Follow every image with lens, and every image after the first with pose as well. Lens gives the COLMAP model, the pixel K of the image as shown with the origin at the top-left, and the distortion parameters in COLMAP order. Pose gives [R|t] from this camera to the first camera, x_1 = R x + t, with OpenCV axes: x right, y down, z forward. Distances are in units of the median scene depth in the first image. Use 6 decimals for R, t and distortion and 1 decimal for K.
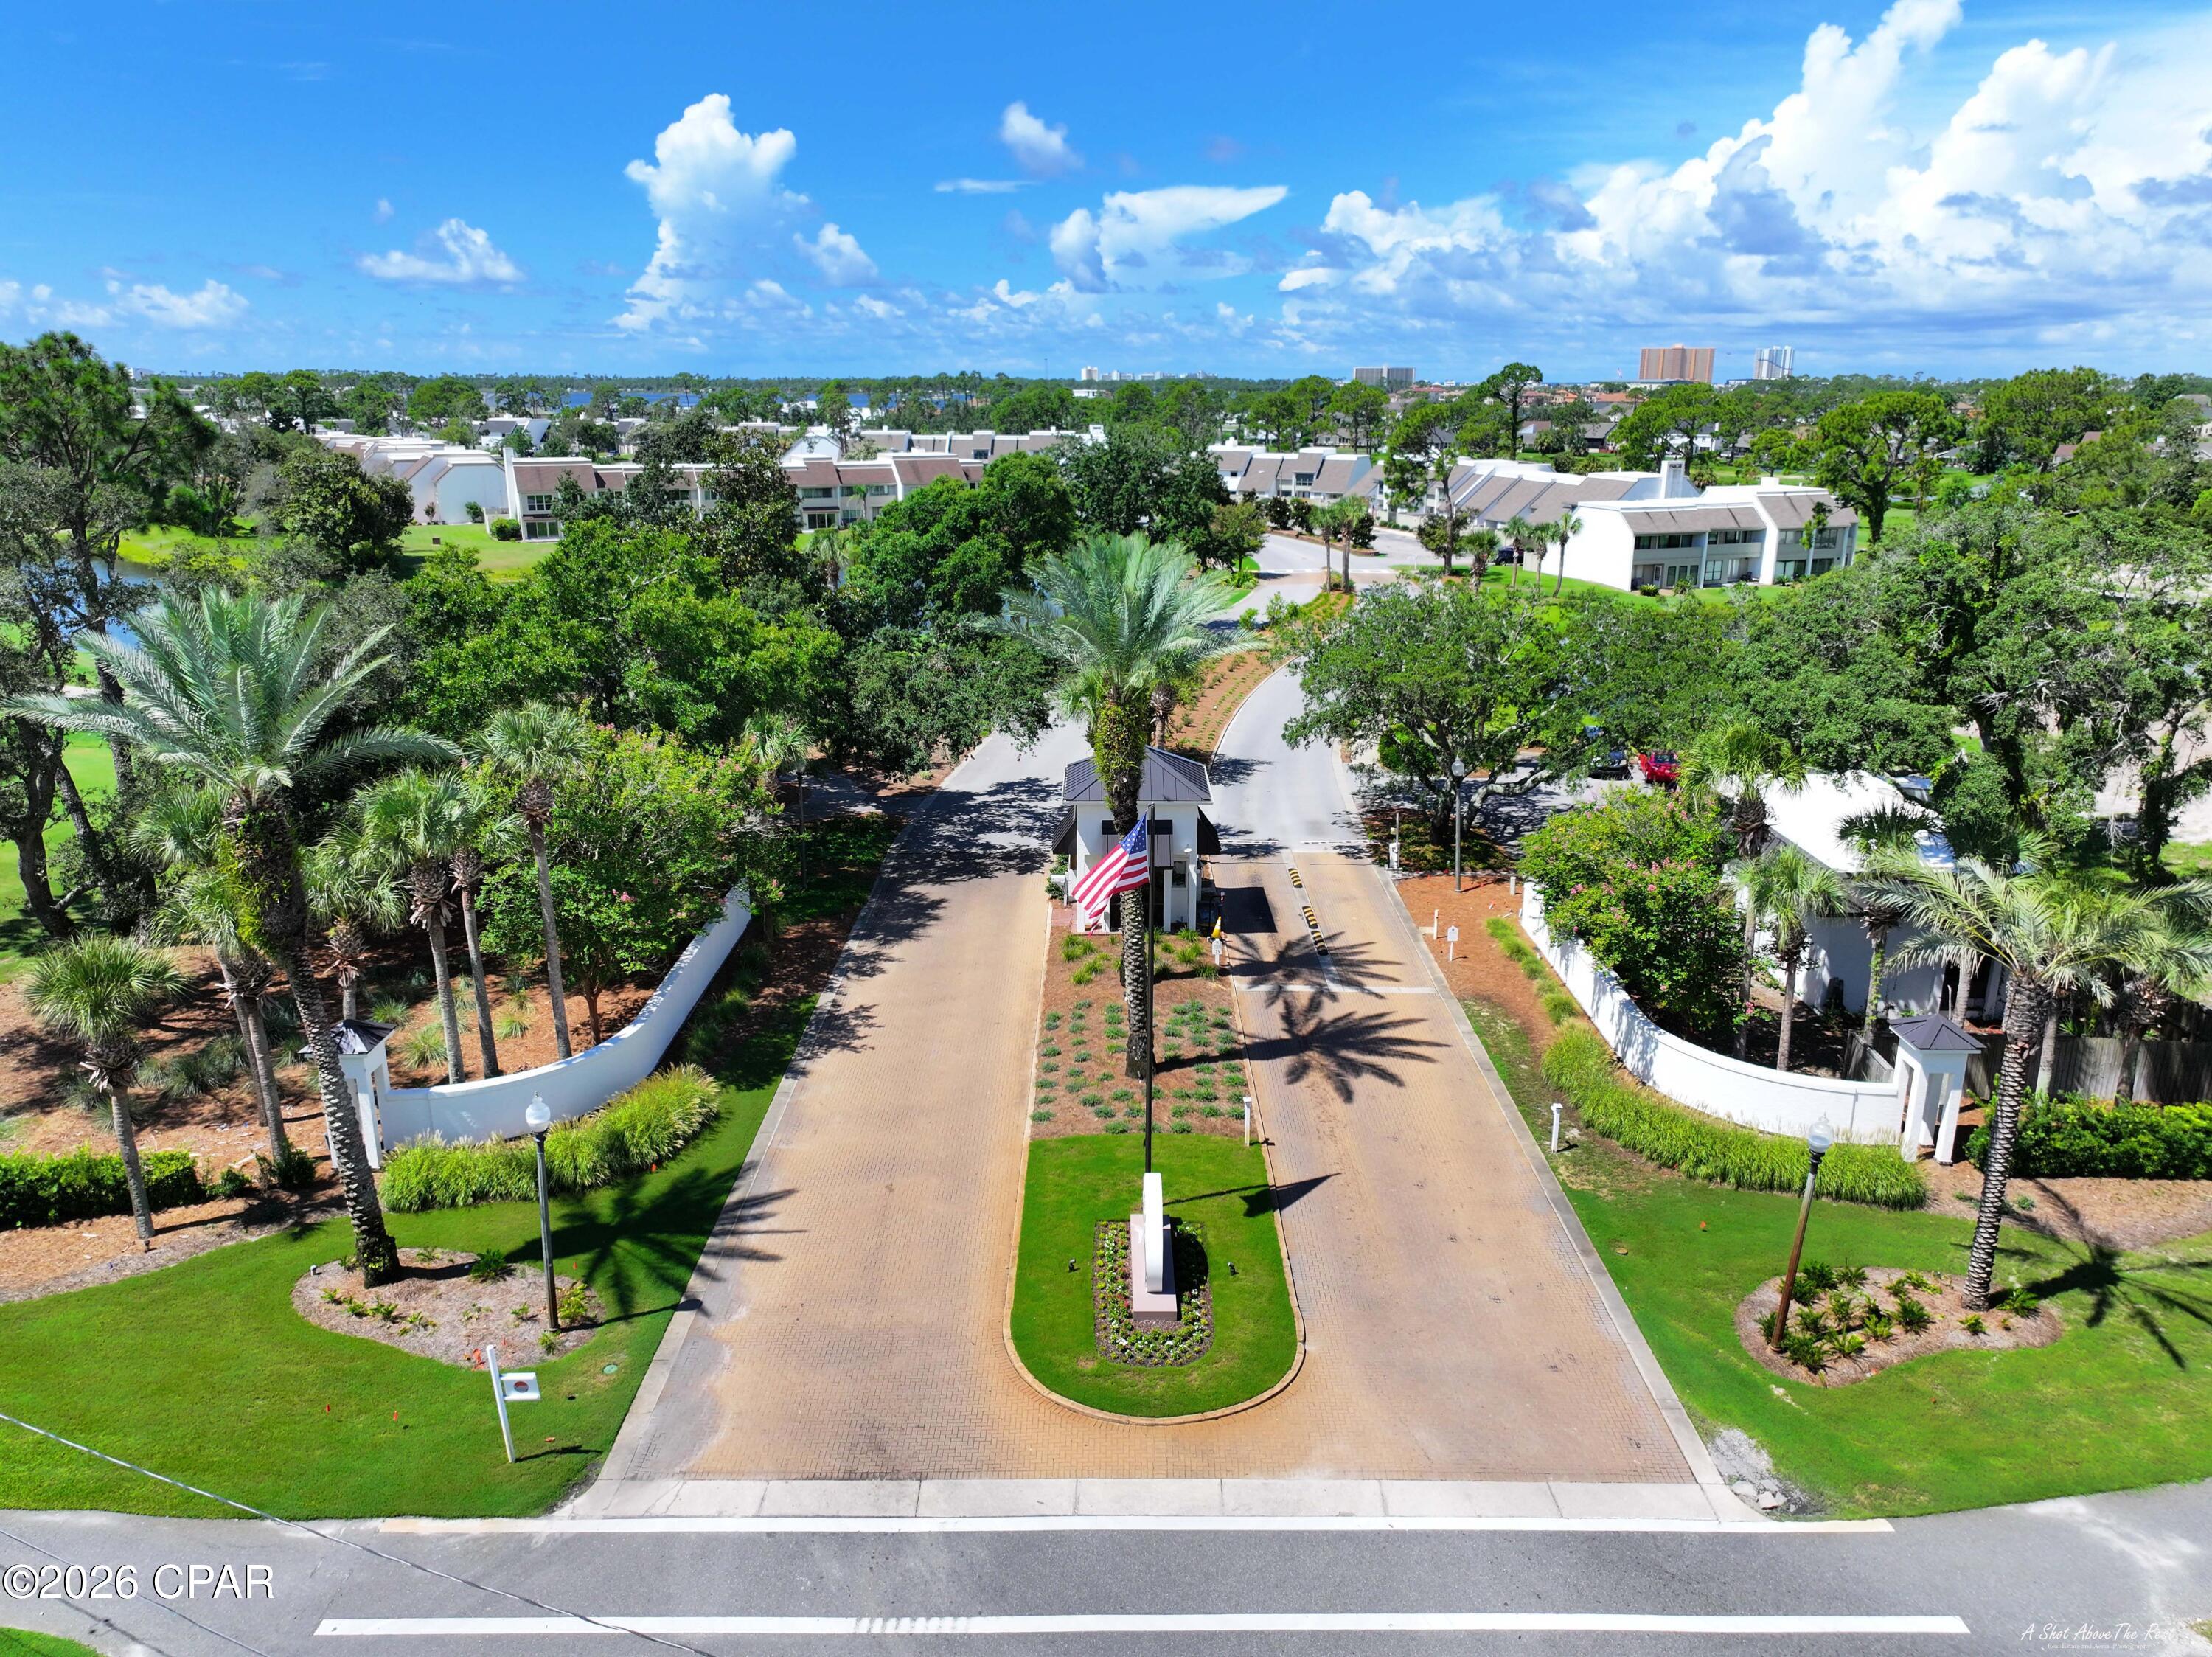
lens RADIAL K [[1513.8, 0, 1106.0], [0, 1513.8, 828.5], [0, 0, 1]] dist [-0.004714, -0.002446]
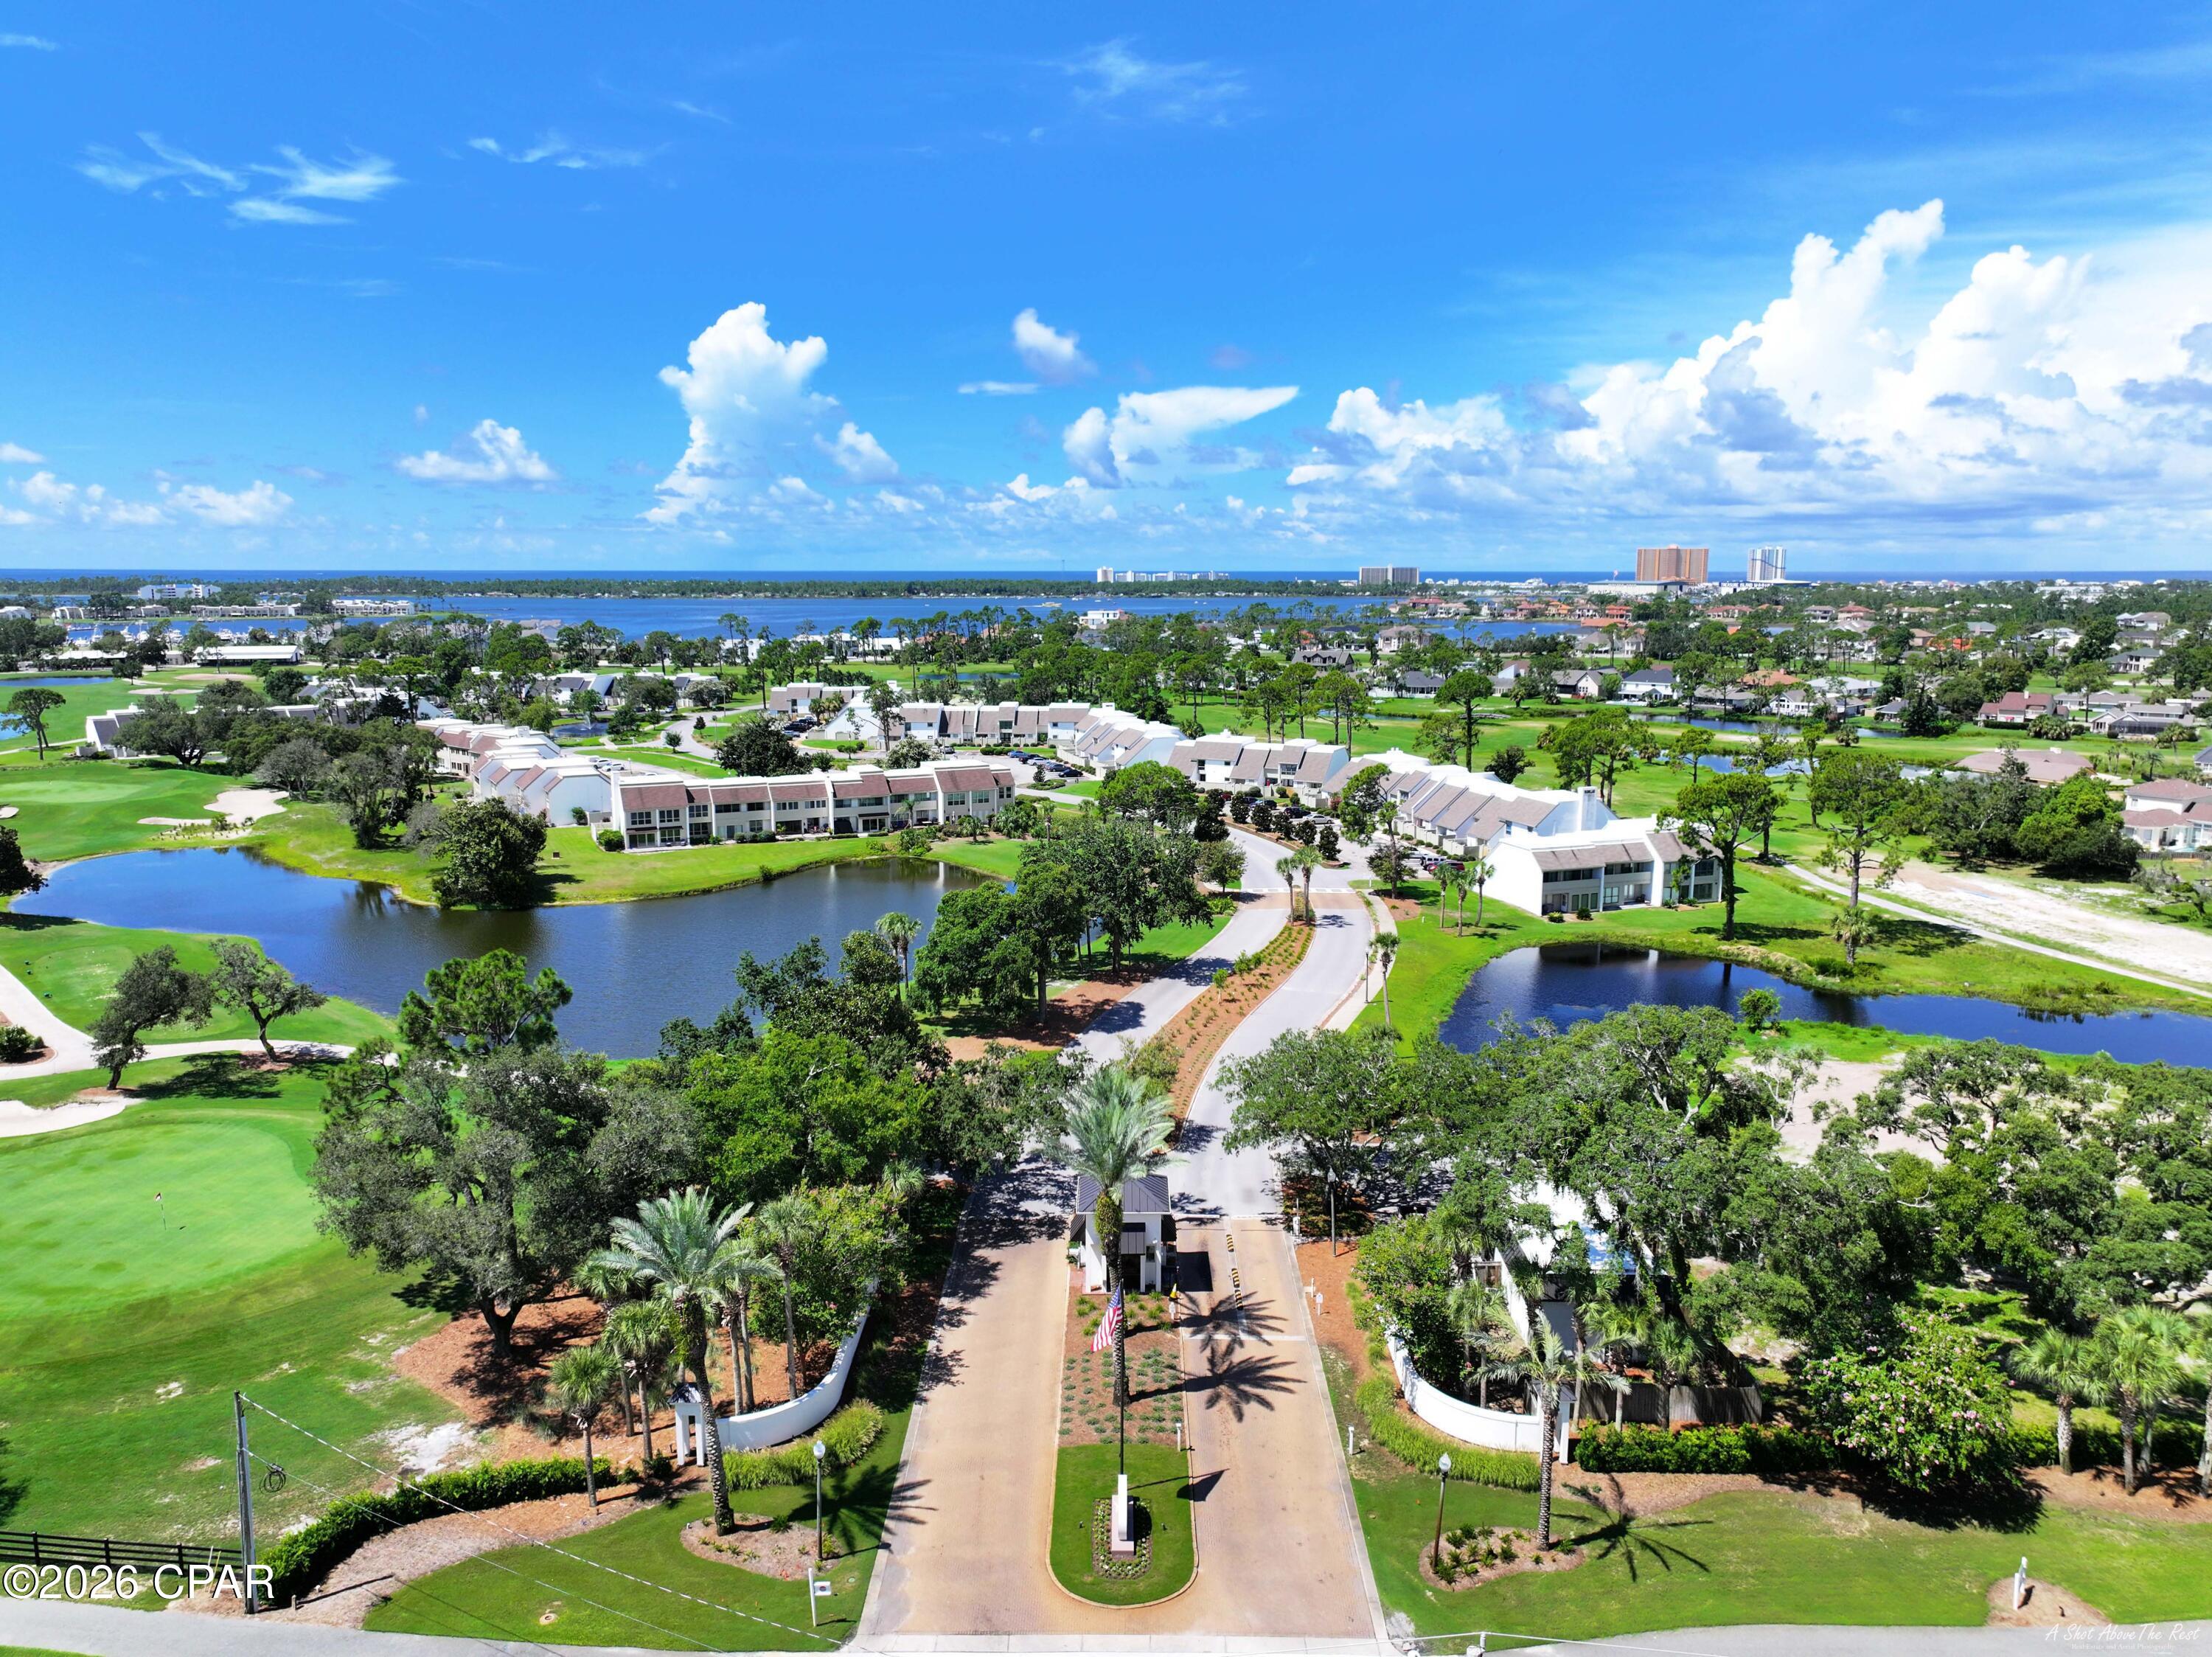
lens RADIAL K [[1518.1, 0, 1106.0], [0, 1518.1, 828.5], [0, 0, 1]] dist [0.009777, -0.061547]
pose [[0.999944, -0.001536, -0.010502, 0.022291], [0.000295, 0.993113, -0.117160, -0.258316], [0.010609, 0.117150, 0.993058, -0.721293]]
